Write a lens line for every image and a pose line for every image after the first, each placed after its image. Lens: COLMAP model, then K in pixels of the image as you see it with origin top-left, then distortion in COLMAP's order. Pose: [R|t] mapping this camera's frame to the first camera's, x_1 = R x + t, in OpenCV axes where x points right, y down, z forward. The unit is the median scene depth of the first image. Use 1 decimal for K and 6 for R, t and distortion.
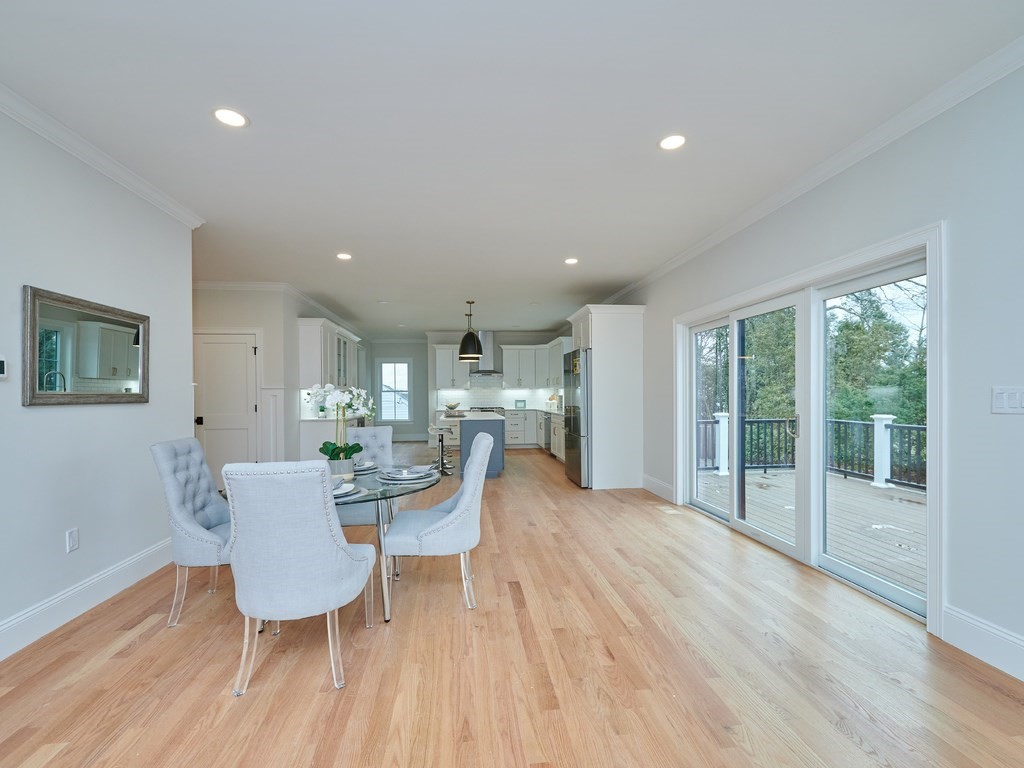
lens RADIAL K [[453.8, 0, 508.0], [0, 453.8, 390.5], [0, 0, 1]] dist [0.001048, 0.000386]
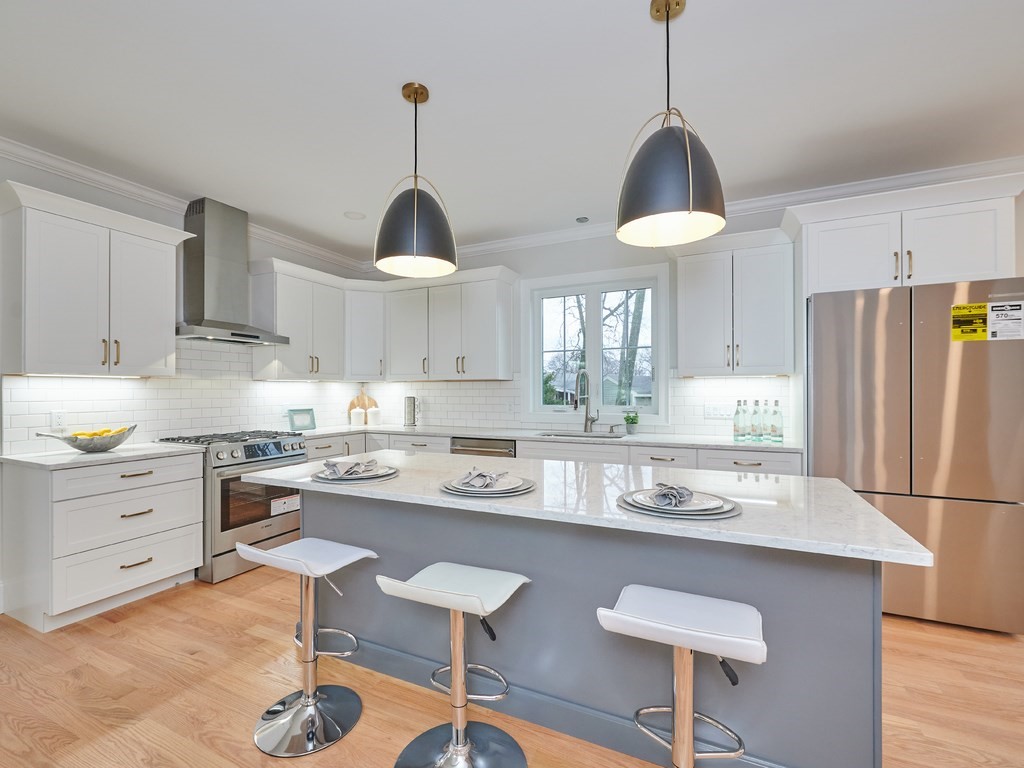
lens RADIAL K [[453.8, 0, 508.0], [0, 453.8, 390.5], [0, 0, 1]] dist [0.001048, 0.000386]
pose [[0.529487, 0.010463, 0.848254, -0.279301], [-0.006437, 0.999945, -0.008316, 0.008487], [-0.848294, -0.001058, 0.529525, 0.807490]]
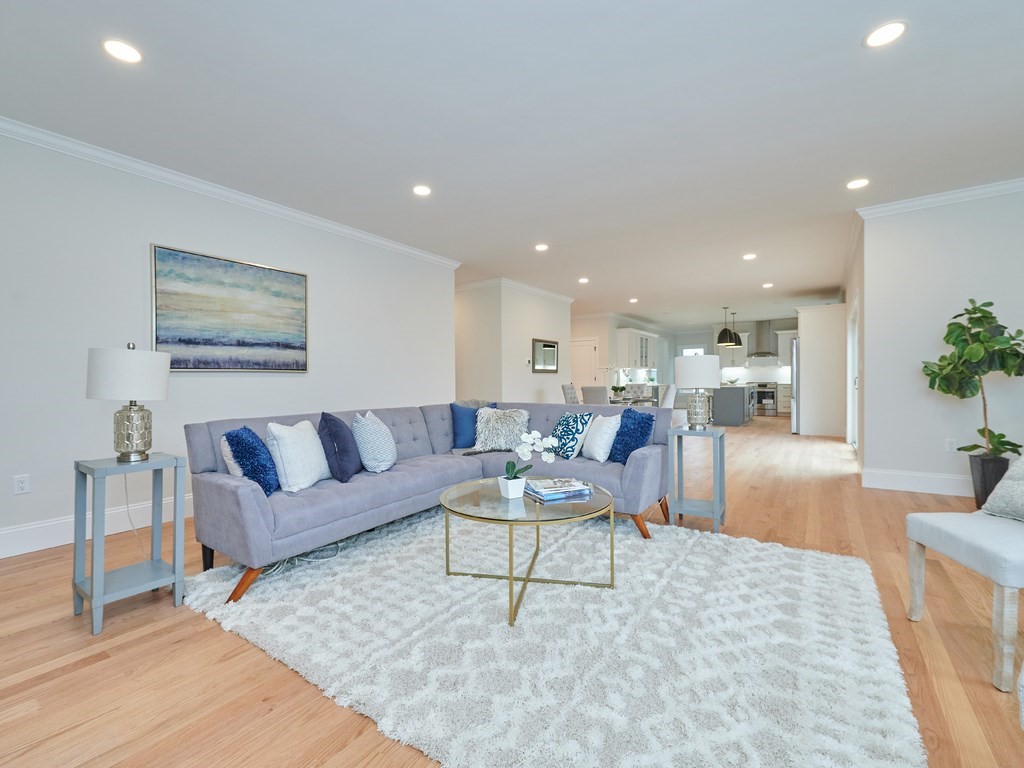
lens RADIAL K [[453.8, 0, 508.0], [0, 453.8, 390.5], [0, 0, 1]] dist [0.001048, 0.000386]
pose [[0.747042, 0.026730, -0.664239, 0.366628], [0.002674, 0.999062, 0.043211, 0.007368], [0.664771, -0.034057, 0.746270, -0.574577]]
